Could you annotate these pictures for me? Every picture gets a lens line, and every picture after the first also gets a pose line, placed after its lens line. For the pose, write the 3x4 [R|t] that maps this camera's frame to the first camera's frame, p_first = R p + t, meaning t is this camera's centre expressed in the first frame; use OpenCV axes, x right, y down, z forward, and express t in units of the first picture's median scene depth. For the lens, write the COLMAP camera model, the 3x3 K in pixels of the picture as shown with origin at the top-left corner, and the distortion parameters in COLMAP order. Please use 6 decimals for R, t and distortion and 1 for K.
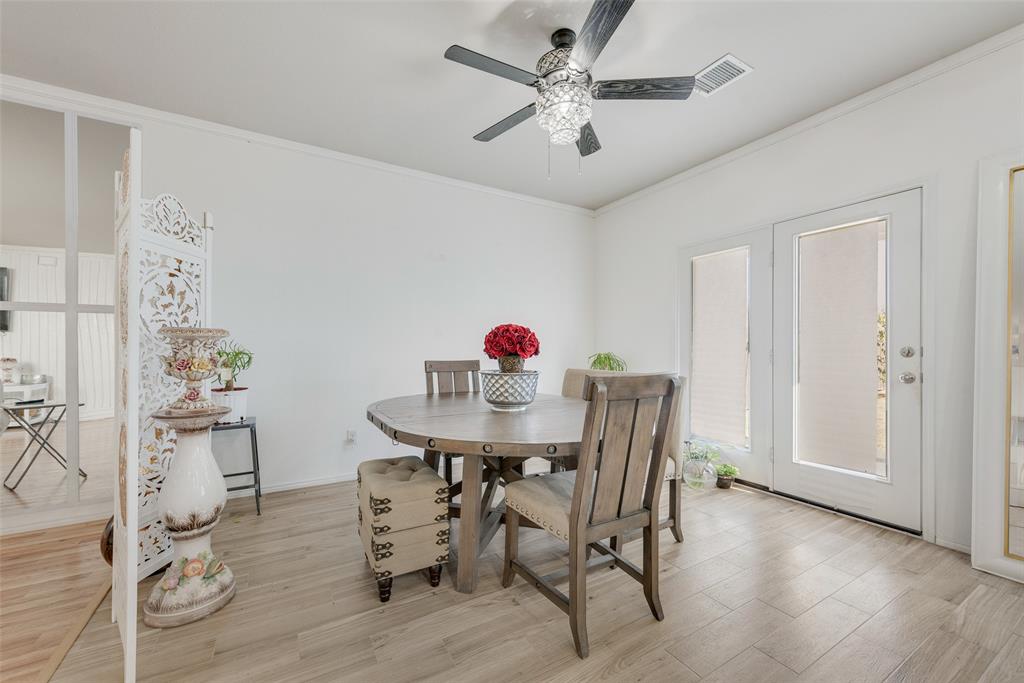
lens RADIAL K [[400.2, 0, 518.2], [0, 400.2, 349.9], [0, 0, 1]] dist [0.003505, 0.000283]
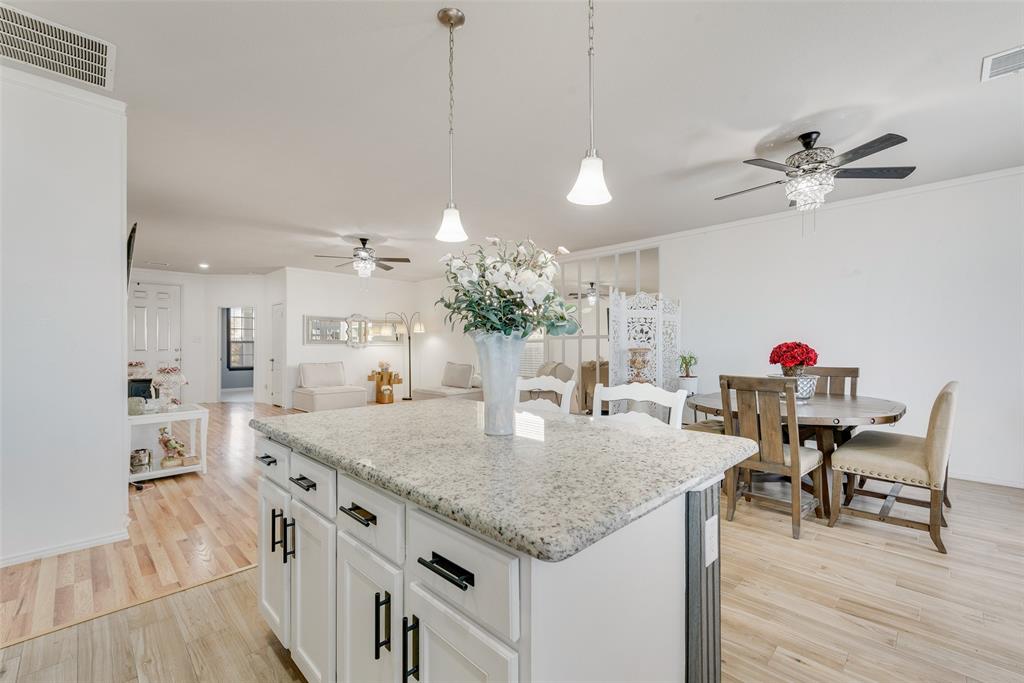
lens RADIAL K [[411.7, 0, 516.0], [0, 411.7, 341.8], [0, 0, 1]] dist [0.001766, 0.000183]
pose [[0.276734, -0.017807, -0.960781, 1.180387], [0.008467, 0.999835, -0.016092, -0.055049], [0.960909, -0.003682, 0.276839, -0.347270]]
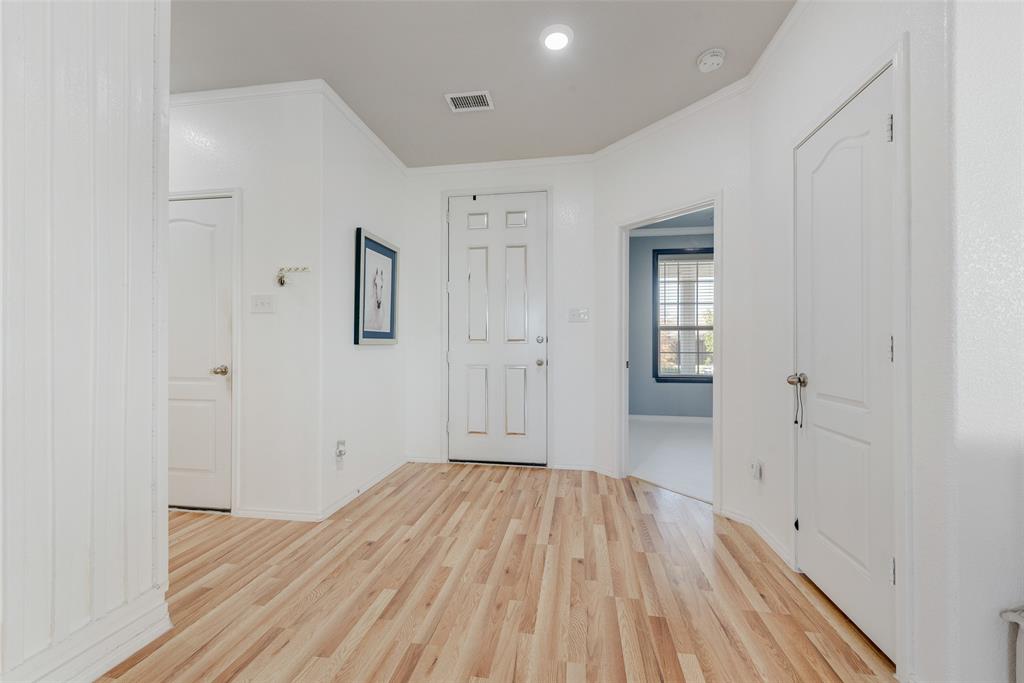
lens RADIAL K [[400.2, 0, 508.1], [0, 400.2, 343.6], [0, 0, 1]] dist [0.003505, 0.000283]
pose [[-0.650893, -0.006866, -0.759139, -1.911143], [0.000354, 0.999956, -0.009348, -0.038554], [0.759170, -0.006353, -0.650862, -1.322468]]
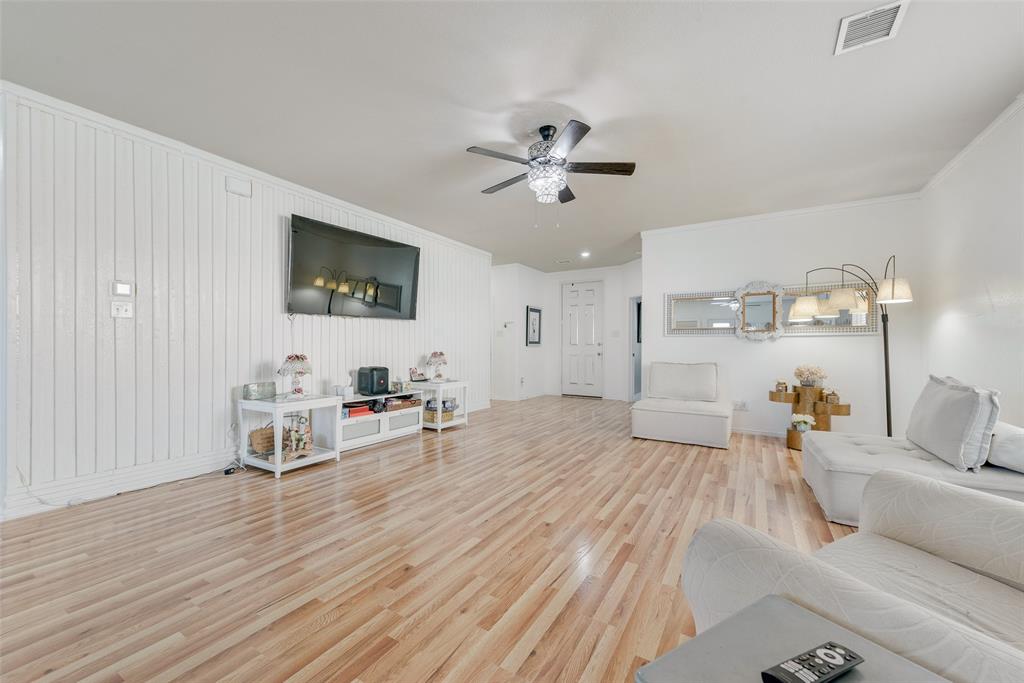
lens RADIAL K [[400.2, 0, 514.8], [0, 400.2, 343.7], [0, 0, 1]] dist [0.003505, 0.000283]
pose [[-0.877039, -0.012207, -0.480264, -0.846310], [-0.005963, 0.999877, -0.014524, -0.016468], [0.480382, -0.009875, -0.877004, 0.615772]]
